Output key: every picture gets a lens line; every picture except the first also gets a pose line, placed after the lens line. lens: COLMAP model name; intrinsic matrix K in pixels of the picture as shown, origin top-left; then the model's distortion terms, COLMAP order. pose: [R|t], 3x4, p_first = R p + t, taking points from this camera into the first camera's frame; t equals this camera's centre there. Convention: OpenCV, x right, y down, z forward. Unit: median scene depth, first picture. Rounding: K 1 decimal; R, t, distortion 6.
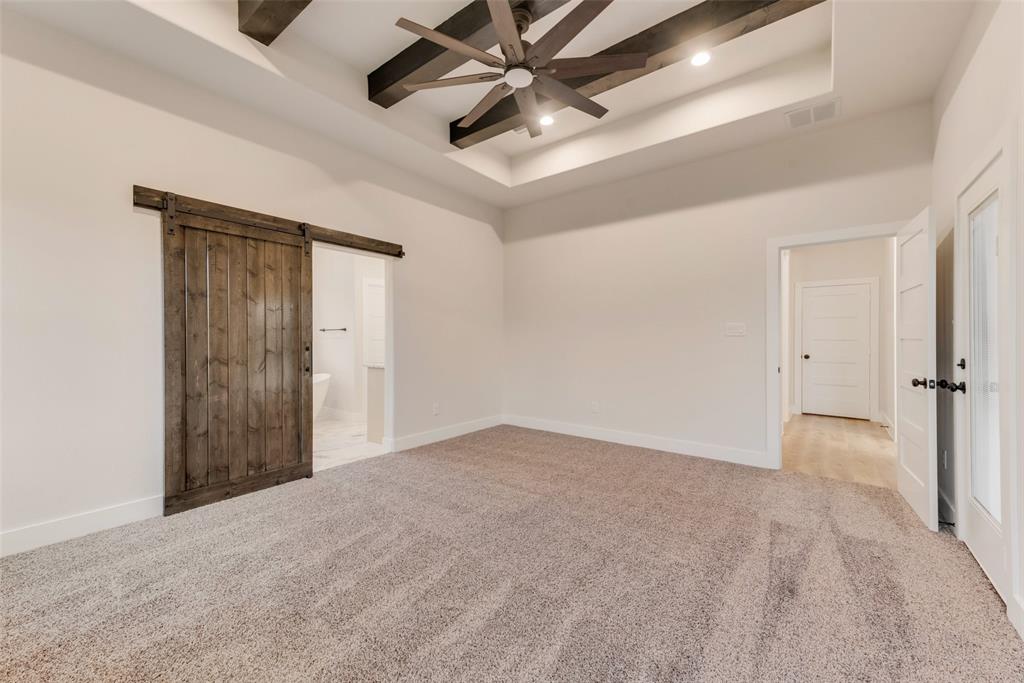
lens RADIAL K [[410.6, 0, 512.0], [0, 410.6, 341.5], [0, 0, 1]] dist [0.015248, -0.000104]
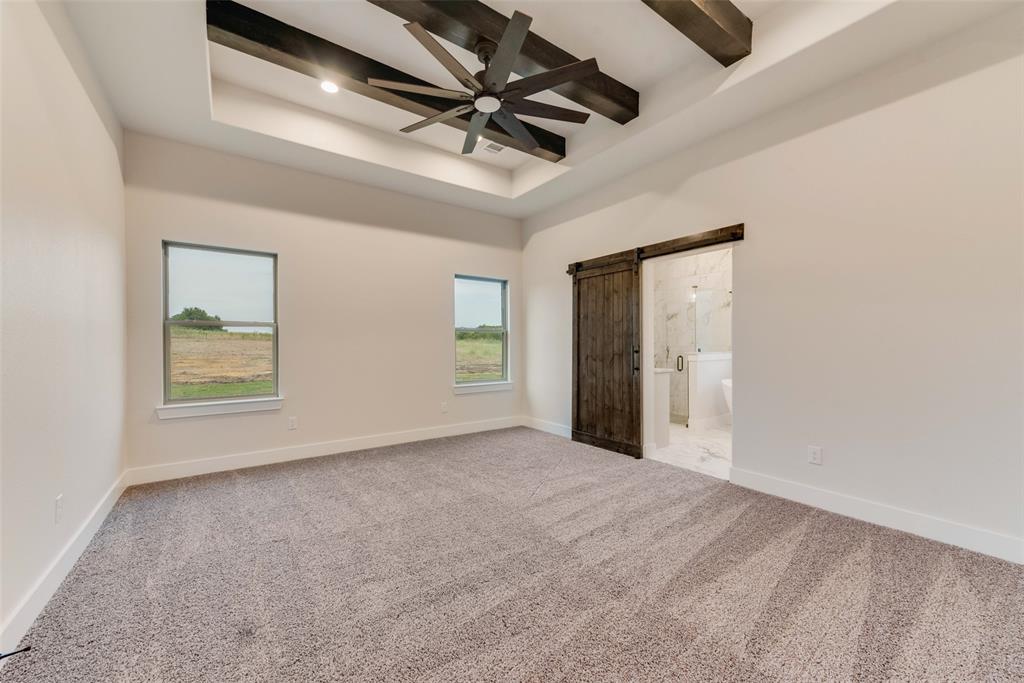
lens RADIAL K [[410.6, 0, 512.0], [0, 410.6, 341.5], [0, 0, 1]] dist [0.015248, -0.000104]
pose [[-0.300708, 0.003272, -0.953710, 0.810912], [0.006724, 0.999977, 0.001310, -0.017272], [0.953692, -0.006019, -0.300723, 1.078154]]
